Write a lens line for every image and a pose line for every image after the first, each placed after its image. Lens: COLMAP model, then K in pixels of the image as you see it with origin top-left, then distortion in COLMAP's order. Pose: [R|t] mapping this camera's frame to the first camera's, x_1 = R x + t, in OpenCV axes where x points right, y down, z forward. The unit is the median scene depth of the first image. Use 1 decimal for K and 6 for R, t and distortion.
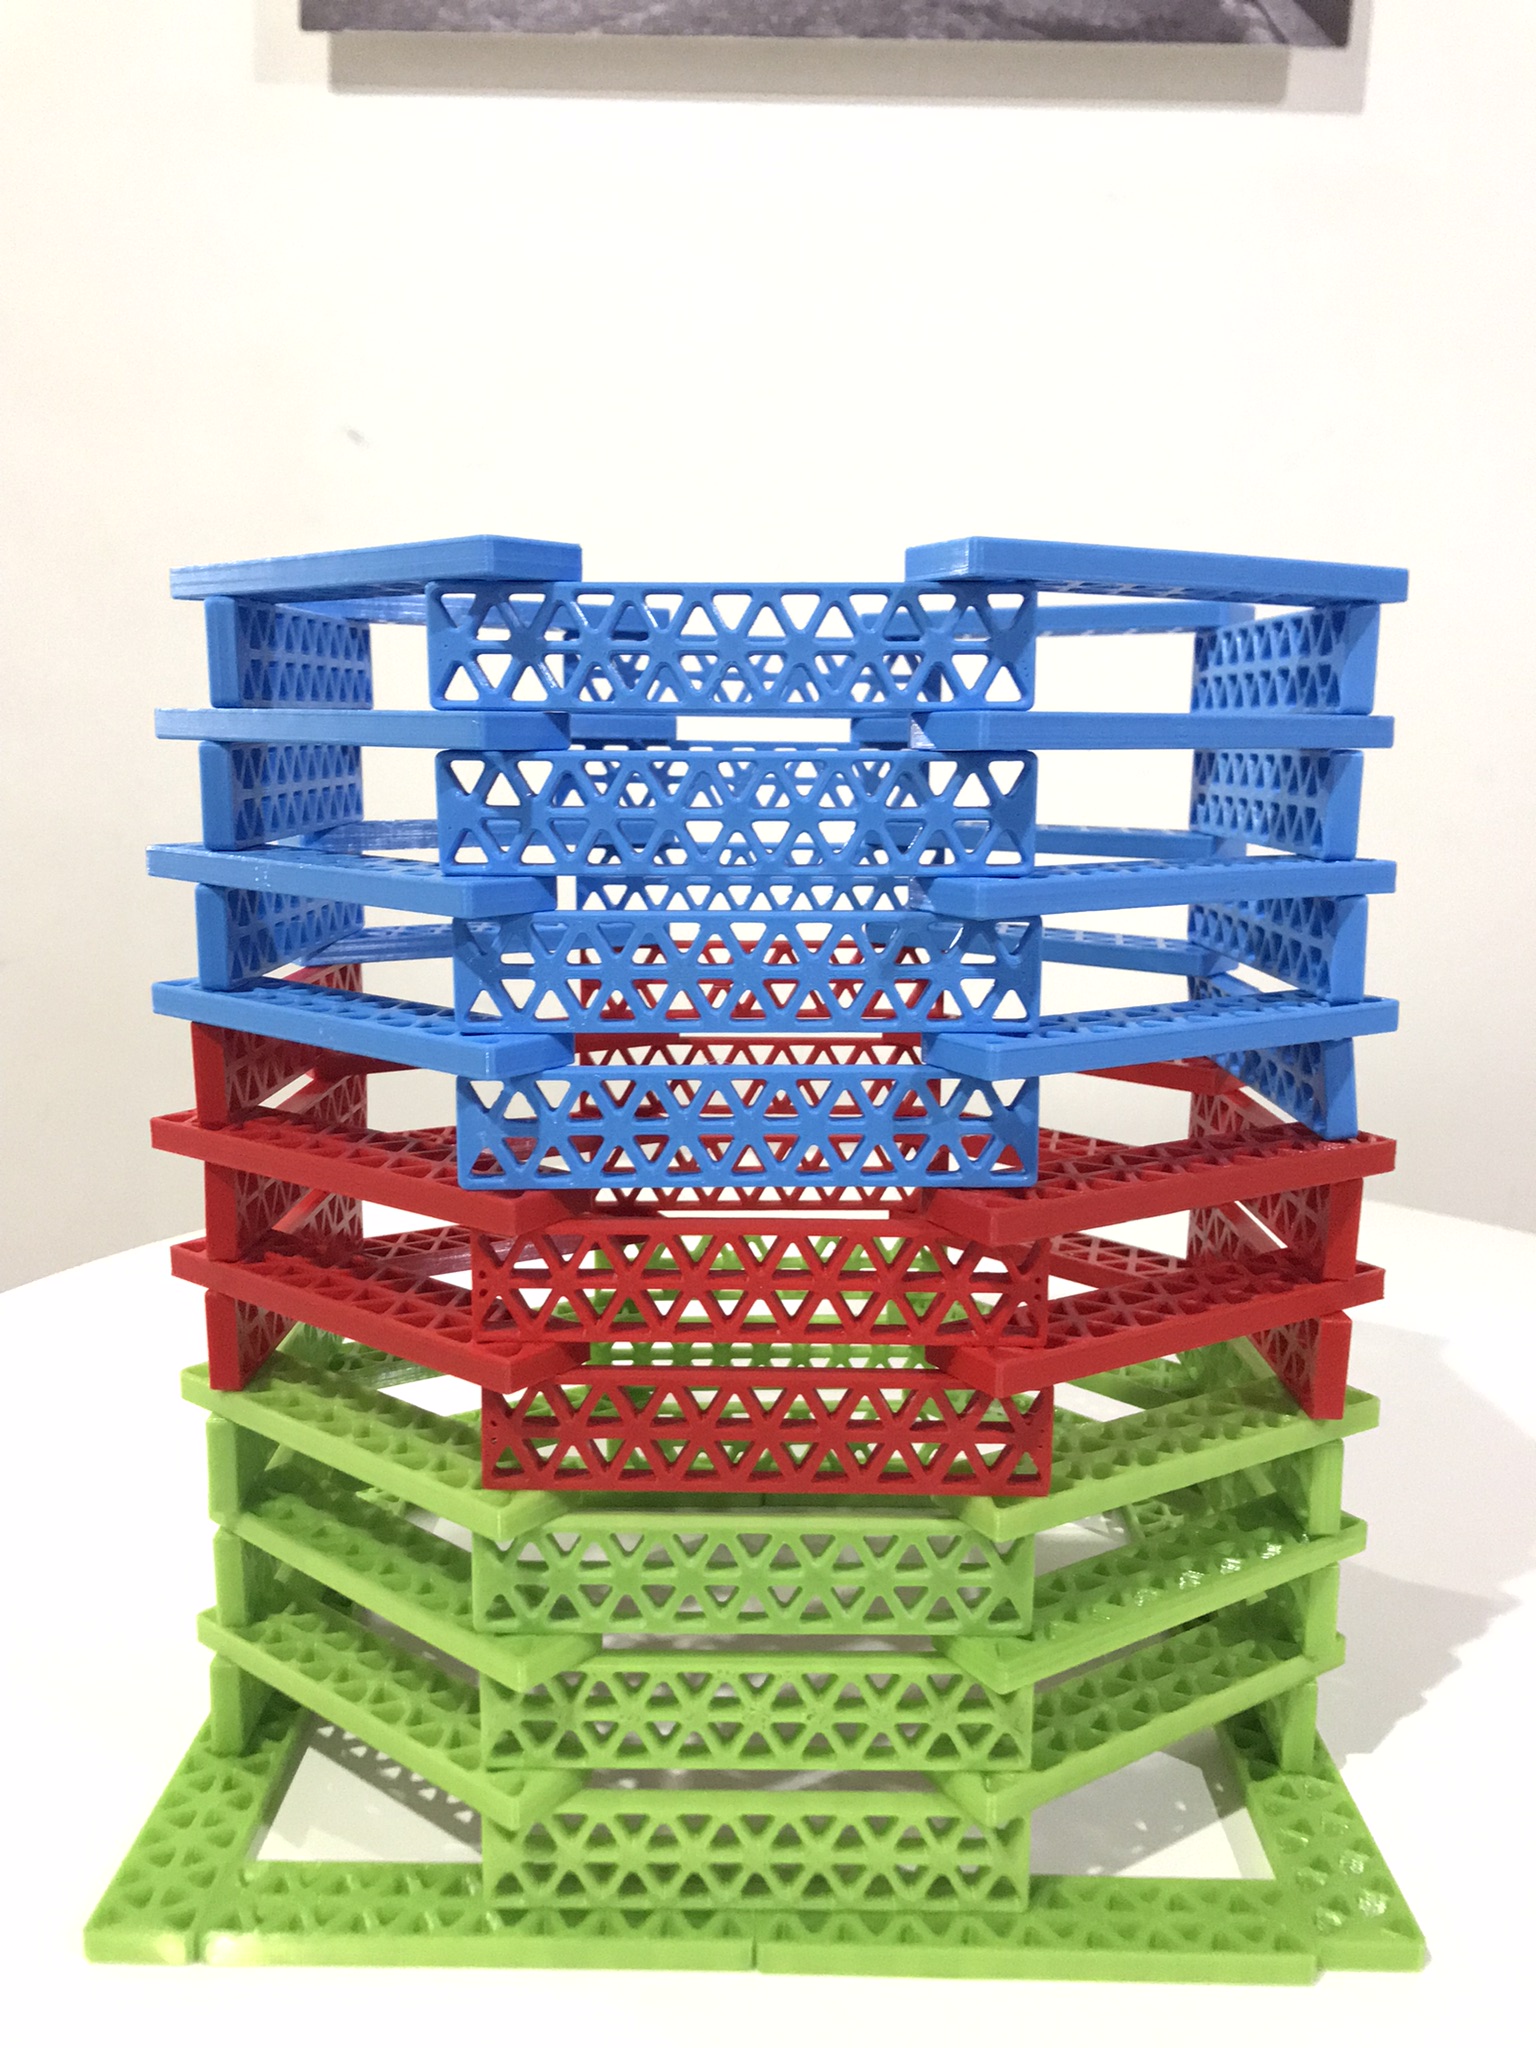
lens RADIAL K [[1639.0, 0, 768.0], [0, 1639.0, 1024.0], [0, 0, 1]] dist [0.005206, 0.008261]
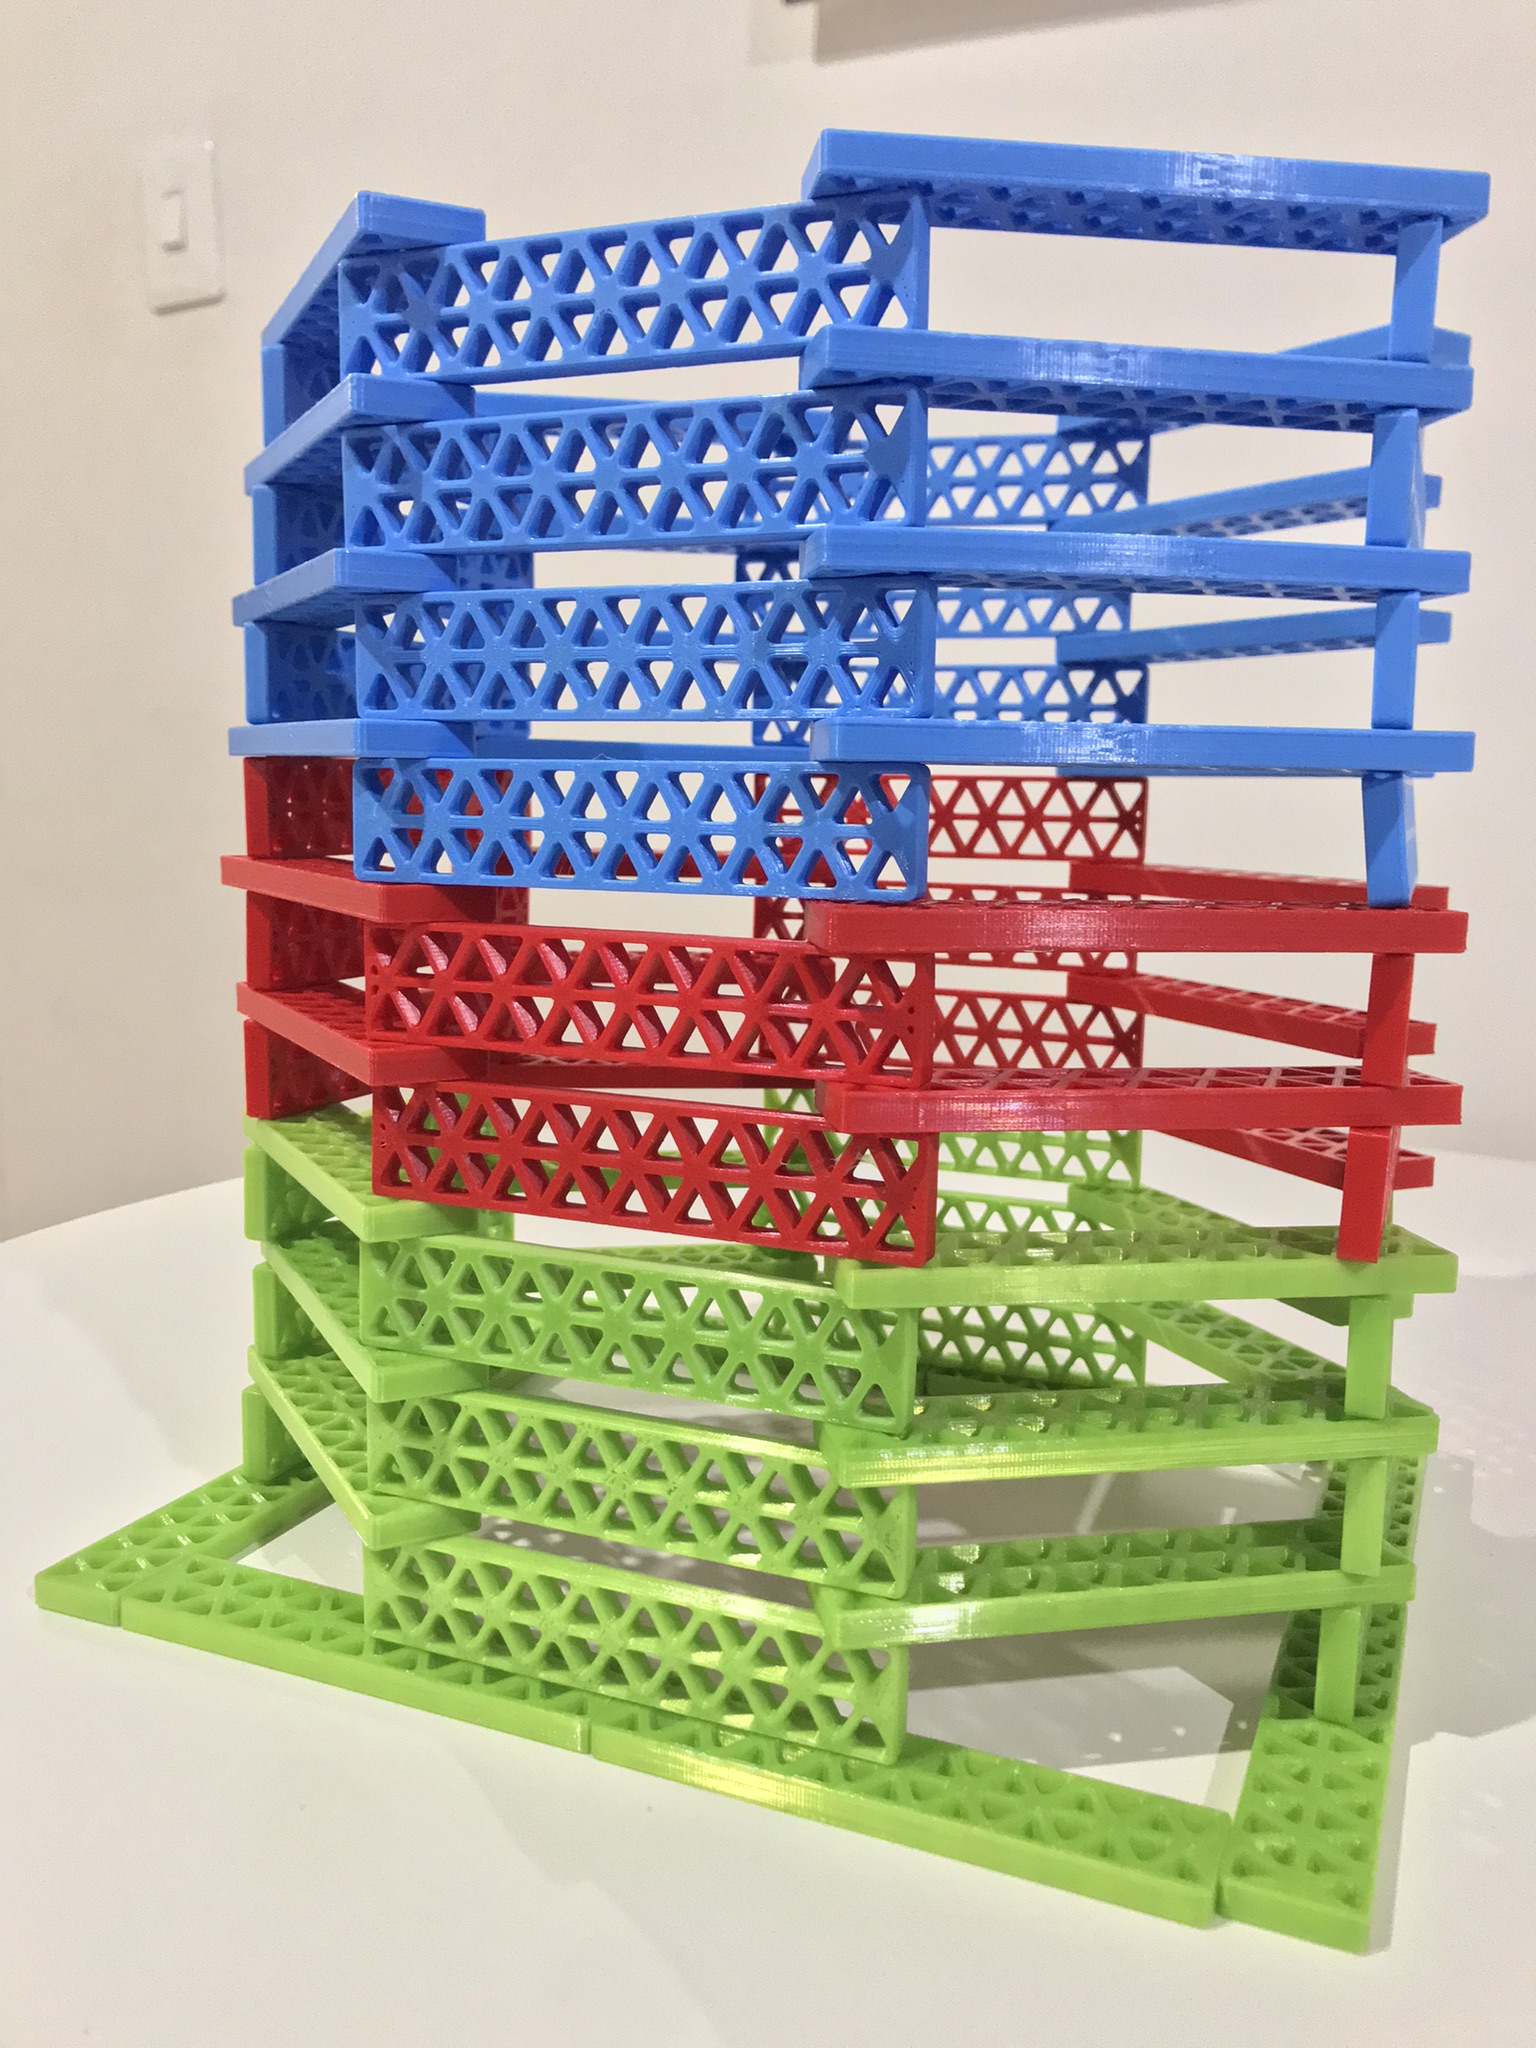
lens RADIAL K [[1639.0, 0, 768.0], [0, 1639.0, 1024.0], [0, 0, 1]] dist [0.005206, 0.008261]
pose [[0.929485, 0.067734, -0.362587, 0.380870], [-0.079451, 0.996685, -0.017483, 0.174825], [0.360201, 0.045059, 0.931786, 0.163771]]
